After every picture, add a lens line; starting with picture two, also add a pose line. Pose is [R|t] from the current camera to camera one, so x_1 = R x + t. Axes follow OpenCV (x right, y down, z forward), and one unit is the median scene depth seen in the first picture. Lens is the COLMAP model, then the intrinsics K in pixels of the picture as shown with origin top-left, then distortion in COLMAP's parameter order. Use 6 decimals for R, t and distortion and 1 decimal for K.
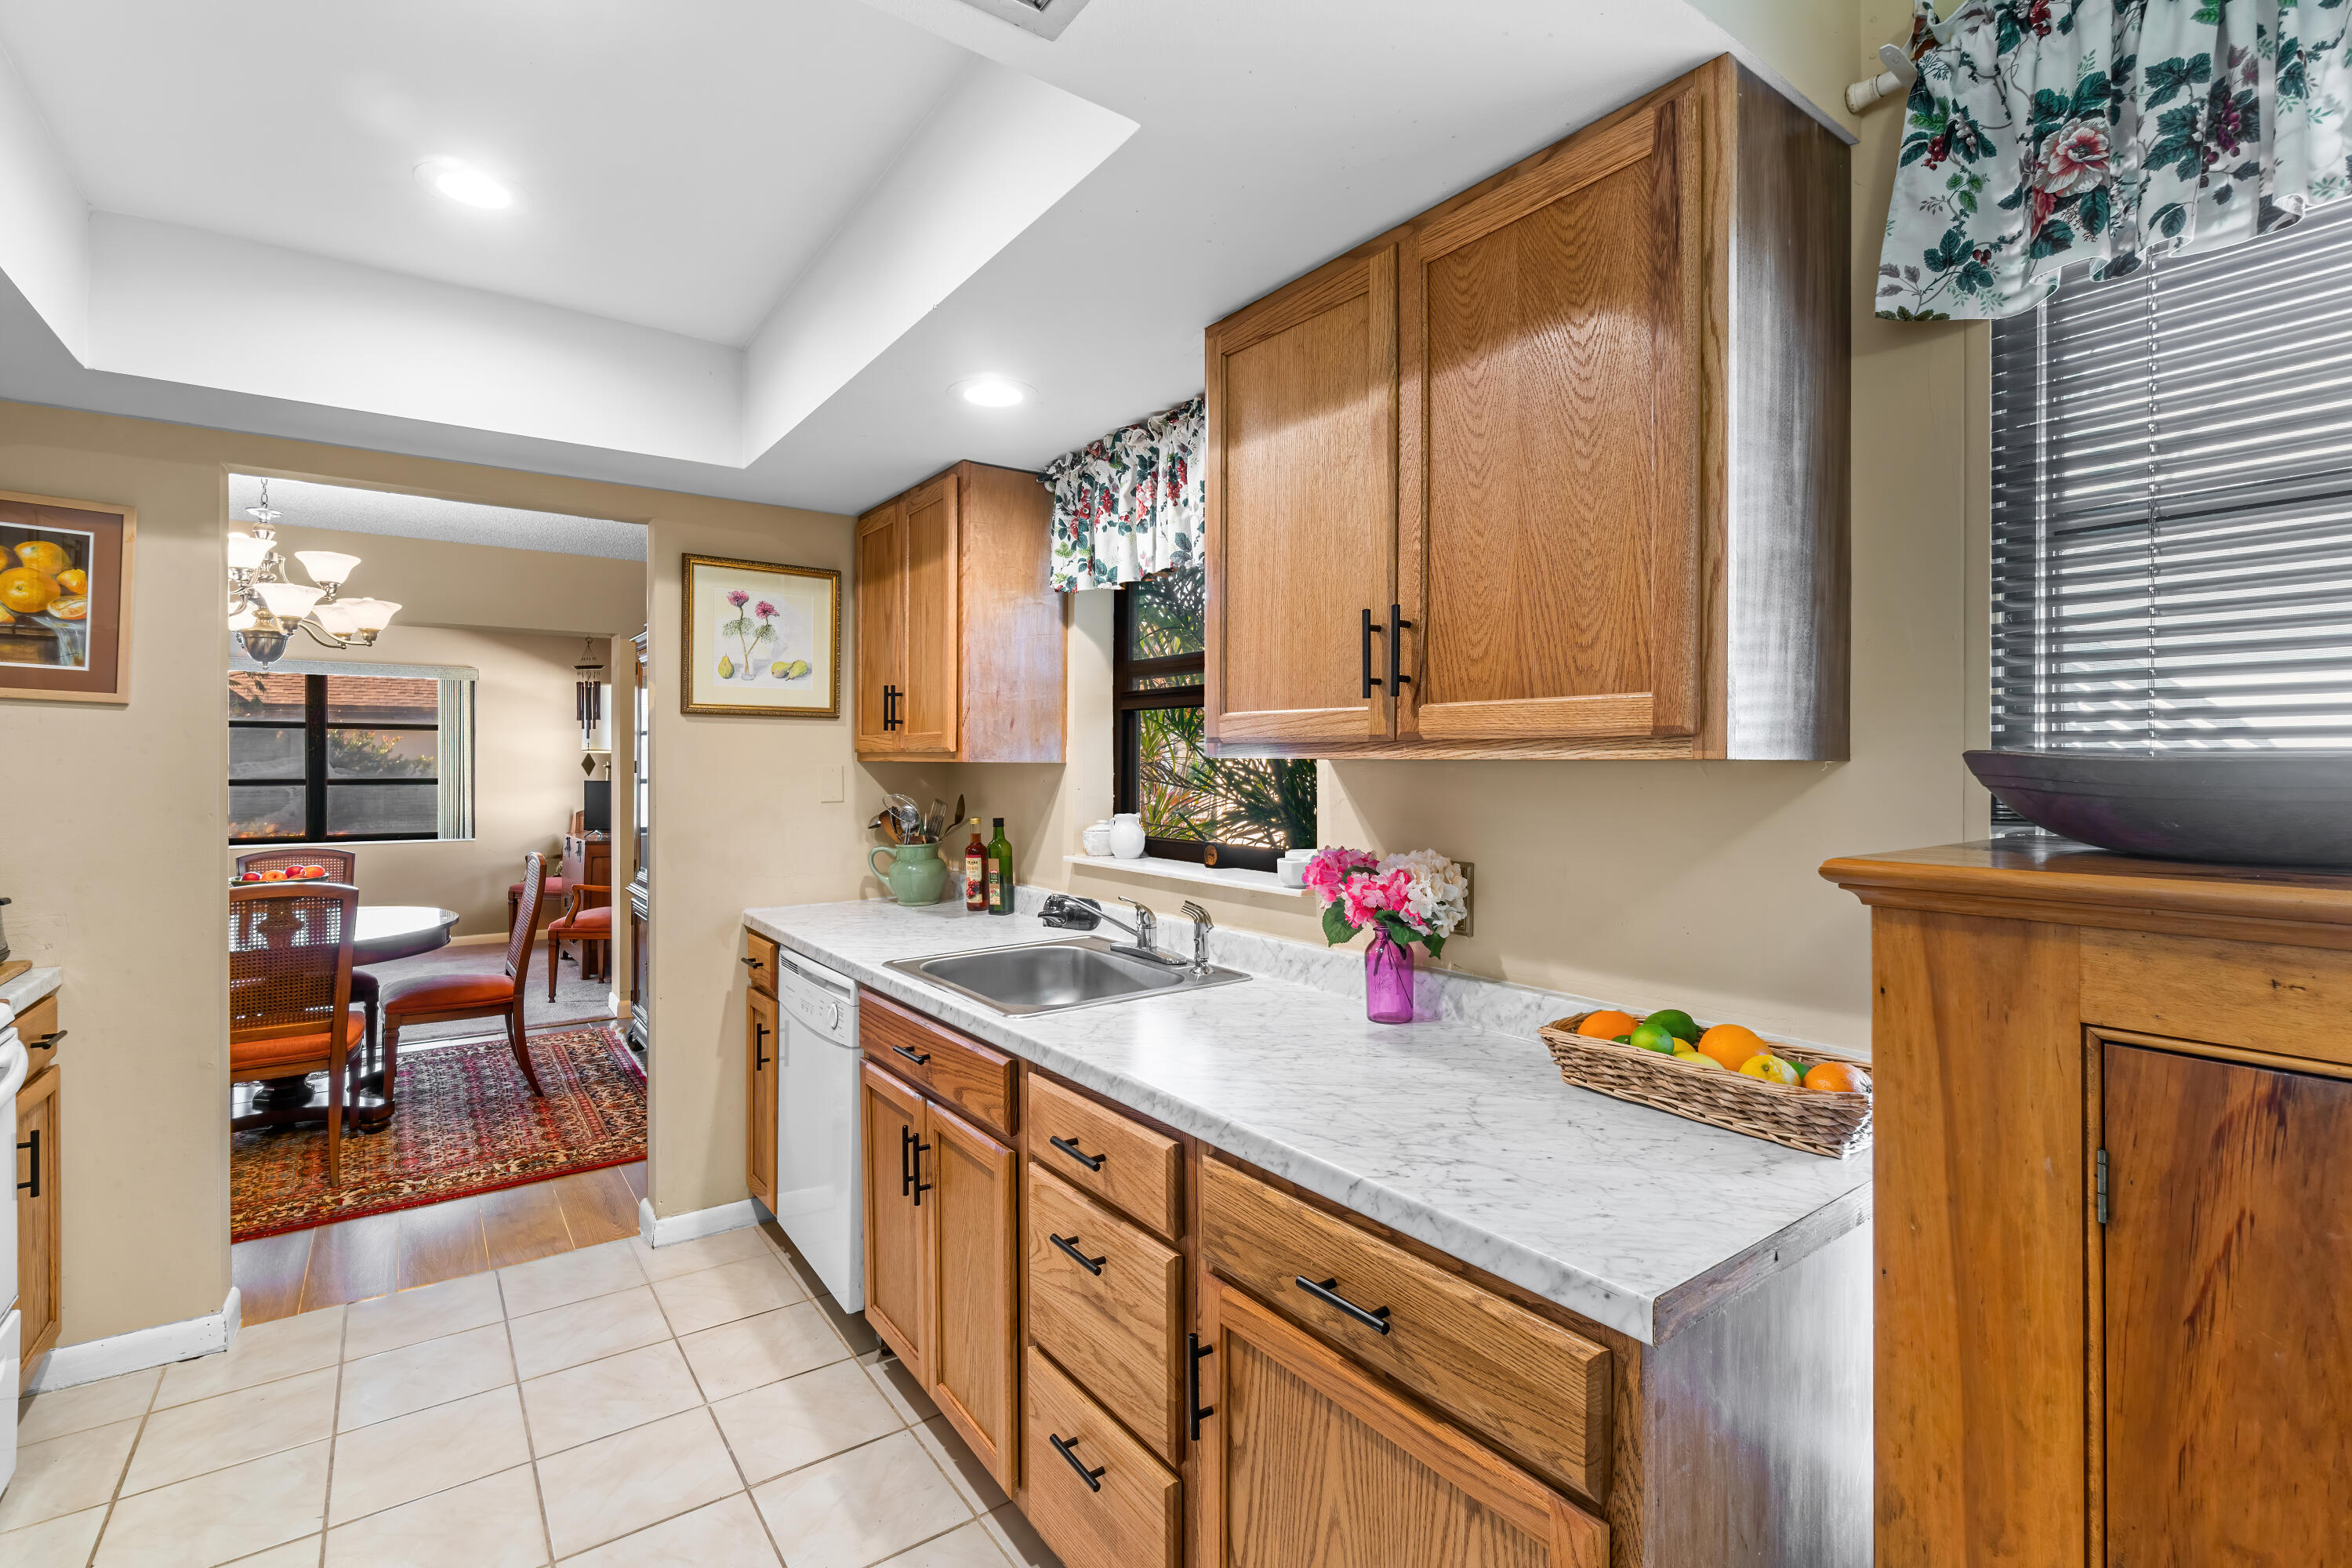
lens RADIAL K [[1048.7, 0, 1166.6], [0, 1048.7, 783.9], [0, 0, 1]] dist [-0.002754, 0.000594]
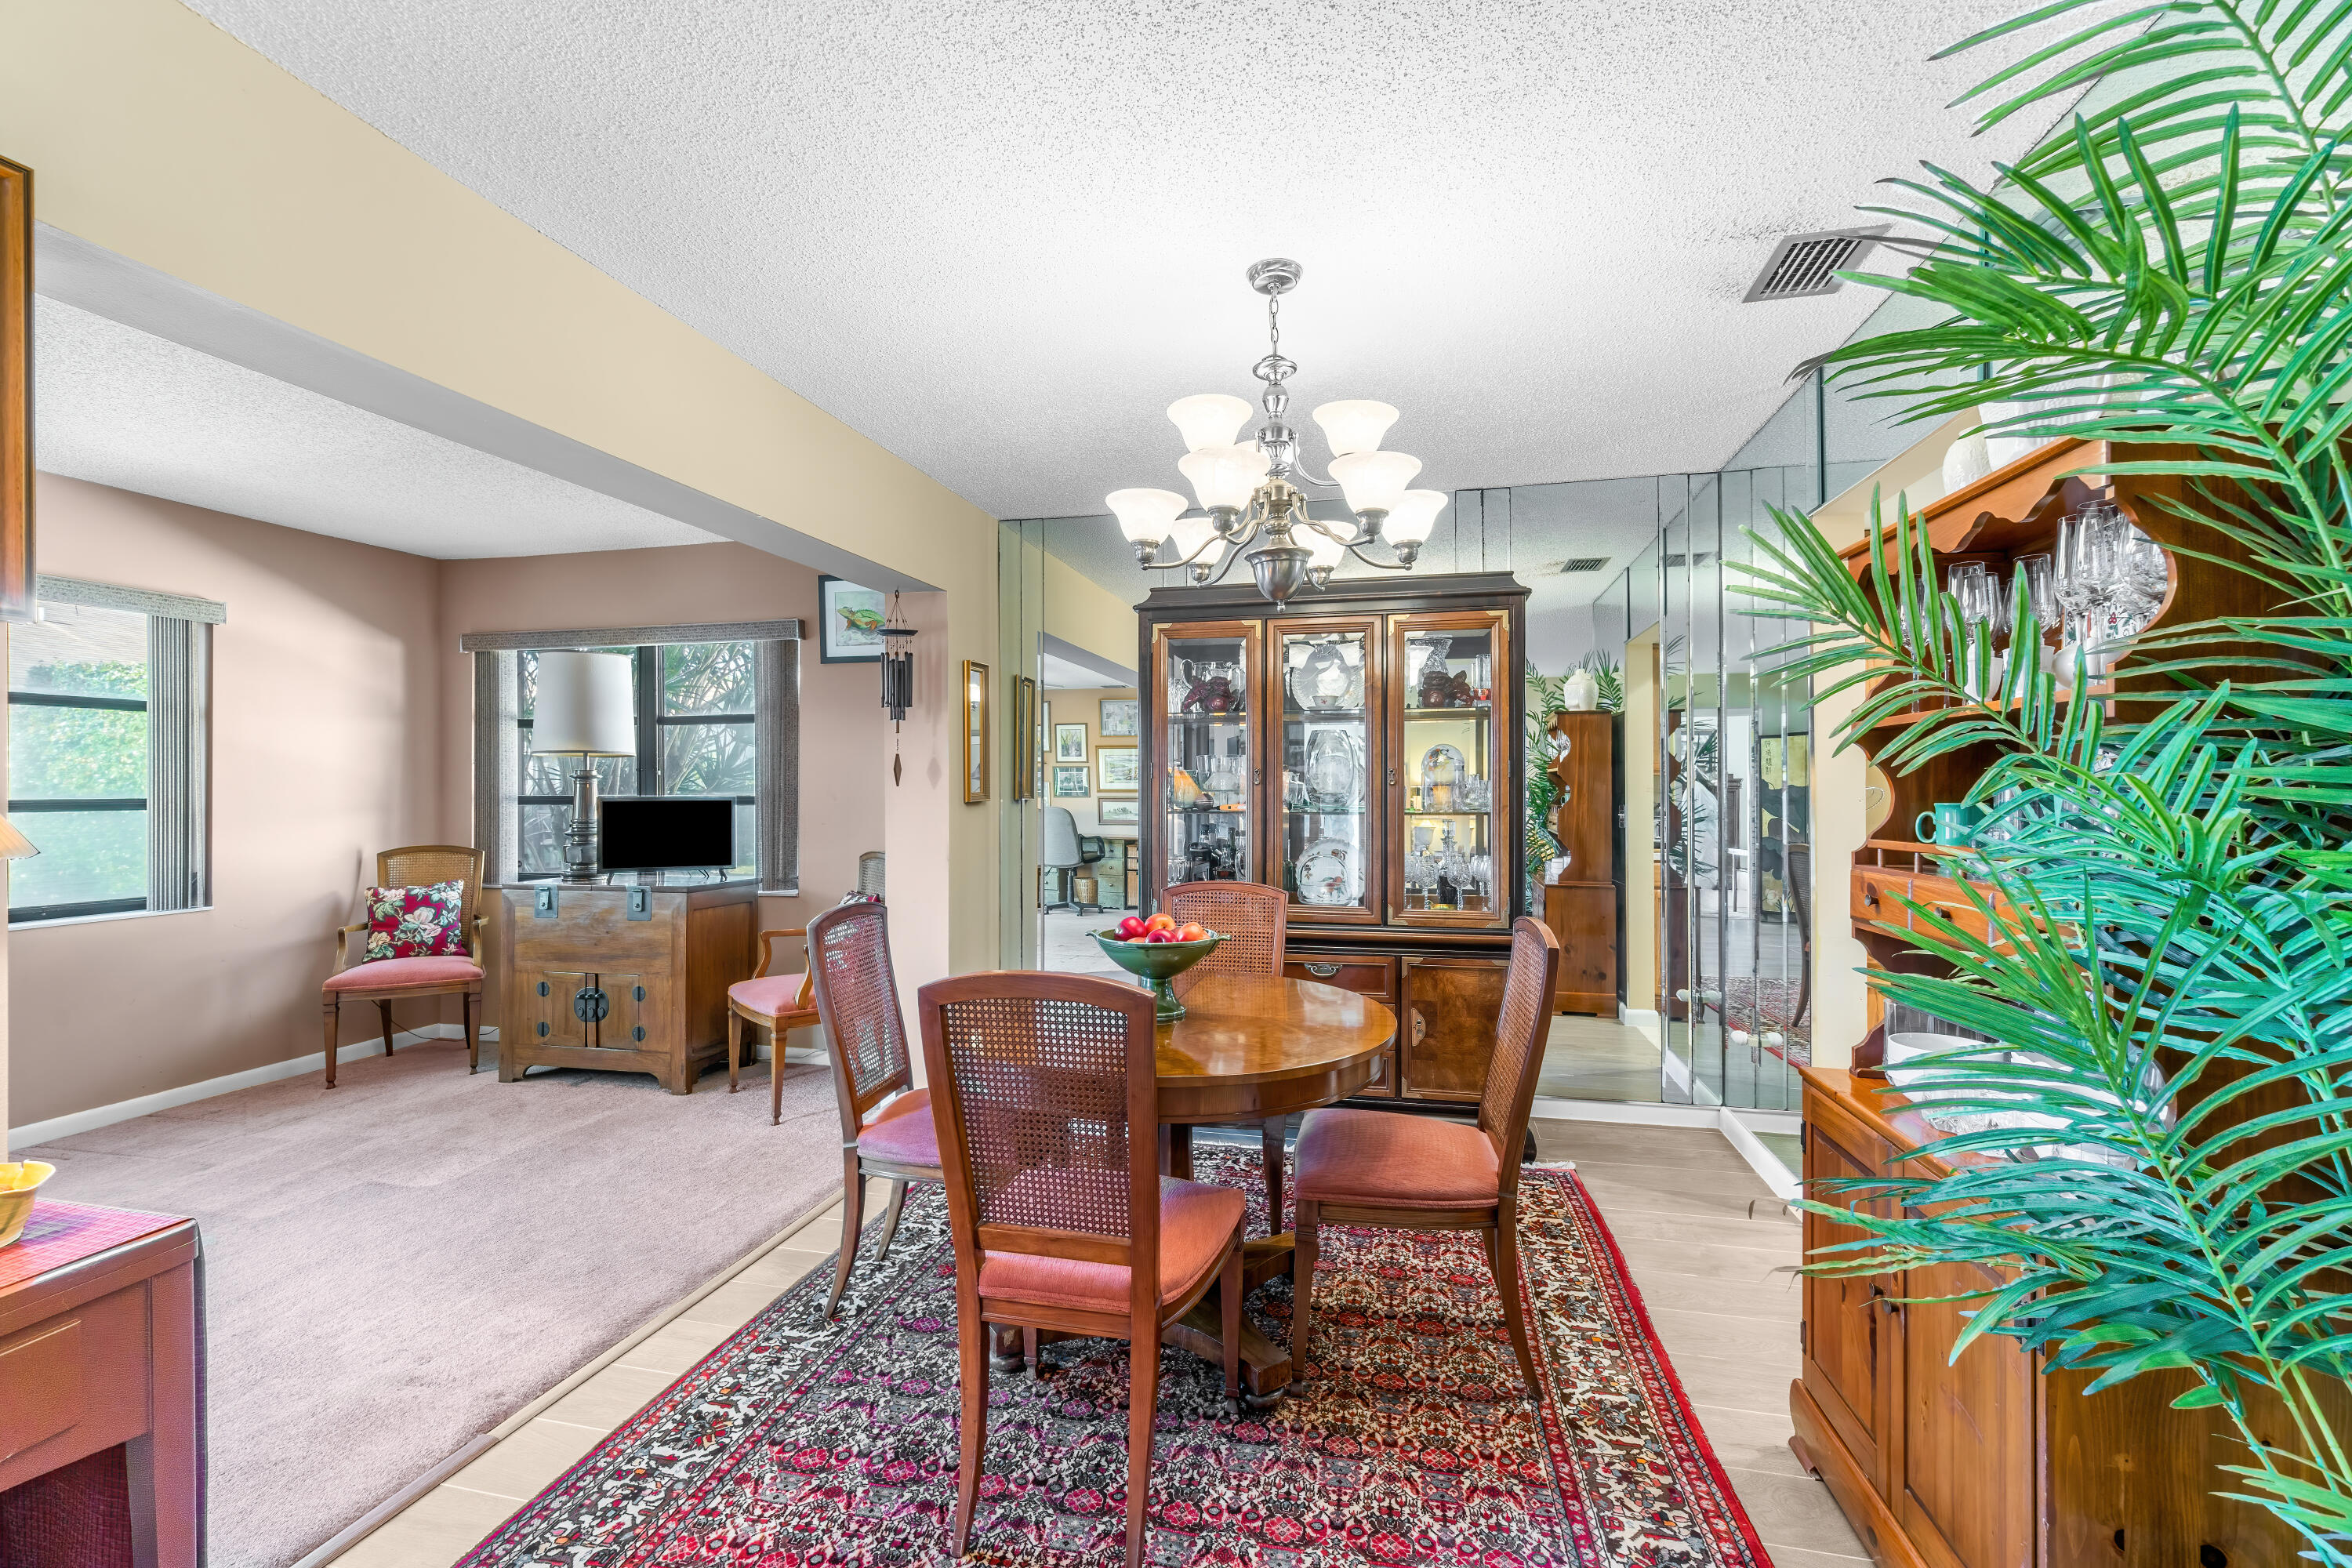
lens RADIAL K [[1014.2, 0, 1173.5], [0, 1014.2, 787.0], [0, 0, 1]] dist [0.000293, -0.000037]
pose [[0.766539, -0.002629, 0.642193, -1.316715], [0.014511, 0.999807, -0.013228, 0.007639], [-0.642034, 0.019458, 0.766429, 0.543172]]
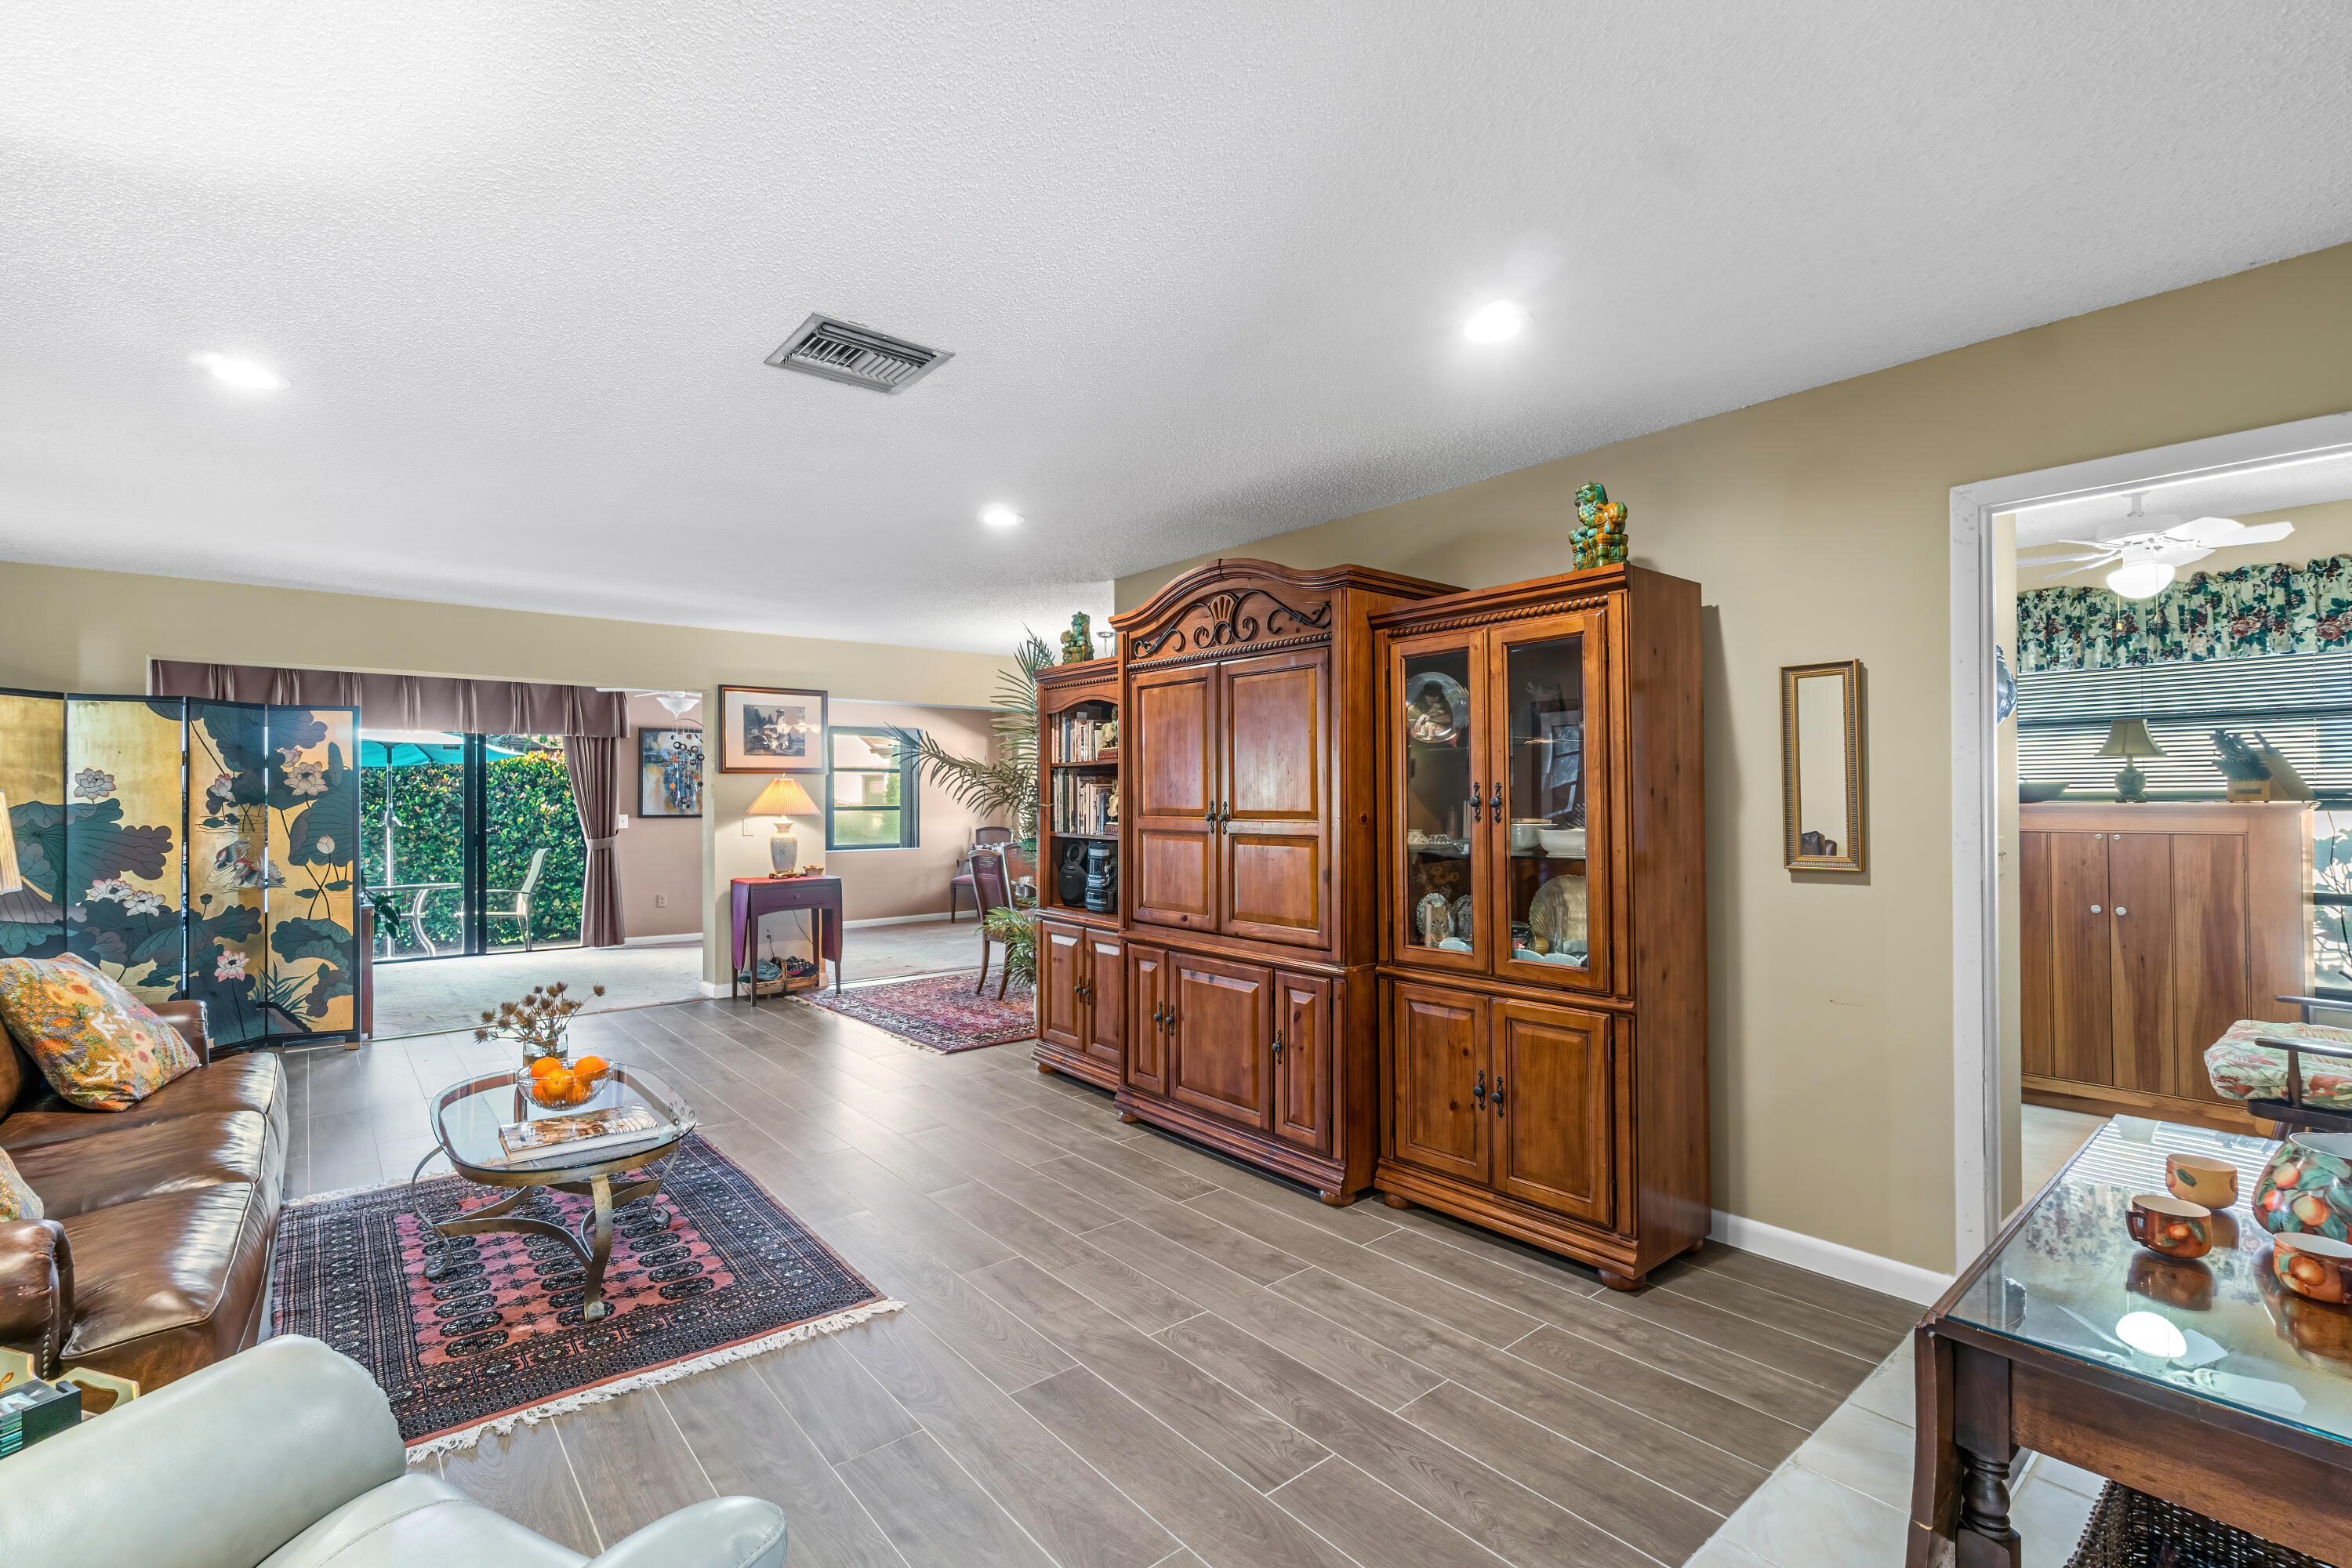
lens RADIAL K [[1048.7, 0, 1166.6], [0, 1048.7, 783.9], [0, 0, 1]] dist [-0.002754, 0.000594]
pose [[0.998600, -0.004829, 0.052680, -0.847694], [0.006394, 0.999542, -0.029565, 0.021532], [-0.052513, 0.029861, 0.998174, -1.002603]]
